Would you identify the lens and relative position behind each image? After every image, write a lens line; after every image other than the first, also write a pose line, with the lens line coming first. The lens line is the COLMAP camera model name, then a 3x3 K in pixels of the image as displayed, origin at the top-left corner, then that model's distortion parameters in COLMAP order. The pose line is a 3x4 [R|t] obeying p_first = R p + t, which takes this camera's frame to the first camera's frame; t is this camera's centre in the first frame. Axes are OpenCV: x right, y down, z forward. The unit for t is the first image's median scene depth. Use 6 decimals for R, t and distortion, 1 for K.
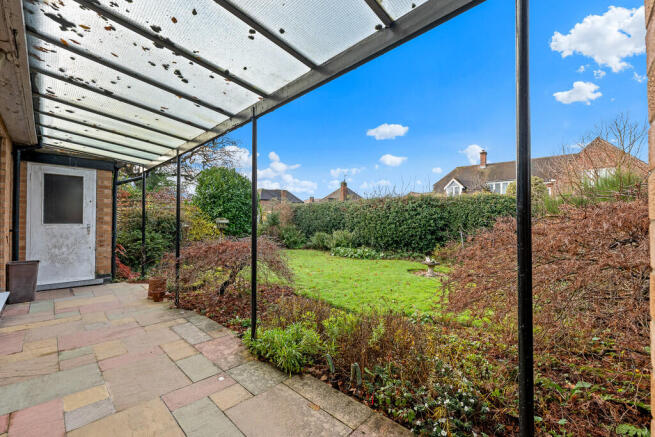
lens RADIAL K [[271.6, 0, 327.5], [0, 271.6, 218.5], [0, 0, 1]] dist [0.000868, 0.000027]
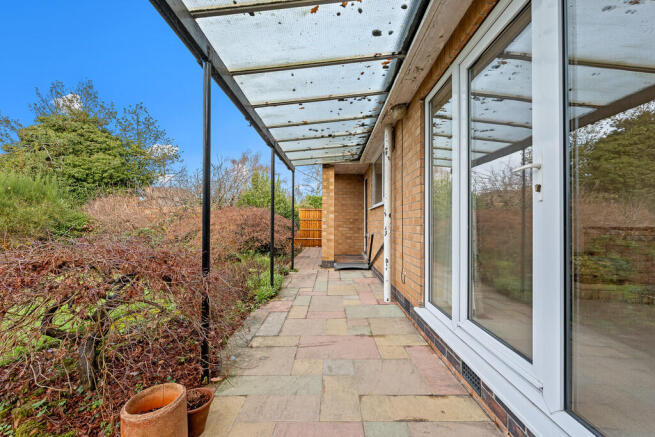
lens RADIAL K [[271.6, 0, 327.5], [0, 271.6, 218.5], [0, 0, 1]] dist [0.000868, 0.000027]
pose [[-0.684681, 0.003053, 0.728837, -1.530405], [-0.015329, 0.999710, -0.018589, 0.060970], [-0.728682, -0.023900, -0.684435, 1.734479]]
